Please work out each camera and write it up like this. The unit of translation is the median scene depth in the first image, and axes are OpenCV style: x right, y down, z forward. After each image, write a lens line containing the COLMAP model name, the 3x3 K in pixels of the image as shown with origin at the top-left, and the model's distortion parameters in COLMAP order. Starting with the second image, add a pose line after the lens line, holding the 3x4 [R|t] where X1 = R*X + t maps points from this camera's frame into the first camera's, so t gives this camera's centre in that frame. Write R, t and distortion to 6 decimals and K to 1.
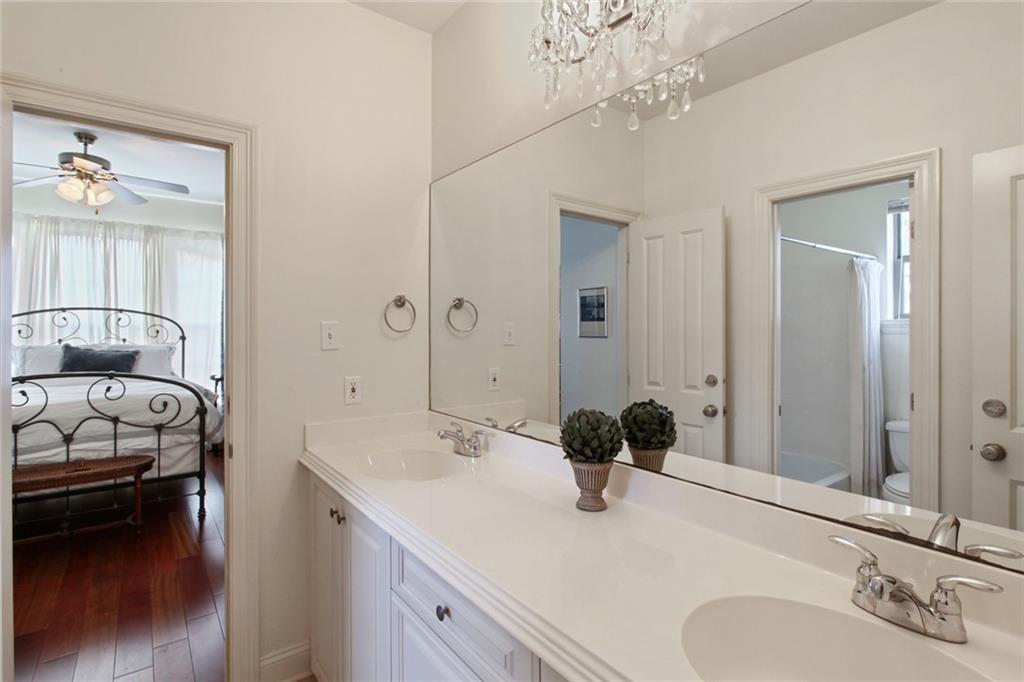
lens RADIAL K [[501.9, 0, 512.2], [0, 501.9, 326.6], [0, 0, 1]] dist [0.000990, 0.000490]
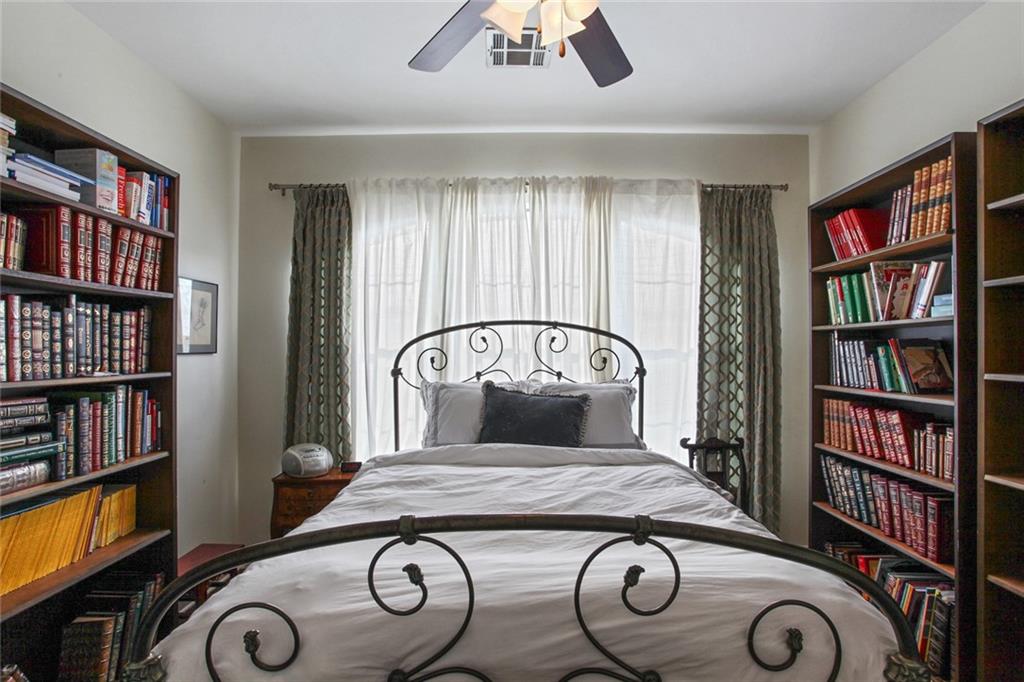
lens RADIAL K [[504.3, 0, 512.0], [0, 504.3, 341.0], [0, 0, 1]] dist [-0.001076, 0.000091]
pose [[0.800335, -0.015936, -0.599341, -0.476227], [0.005402, 0.999798, -0.019370, -0.001503], [0.599529, 0.012265, 0.800259, 0.507376]]
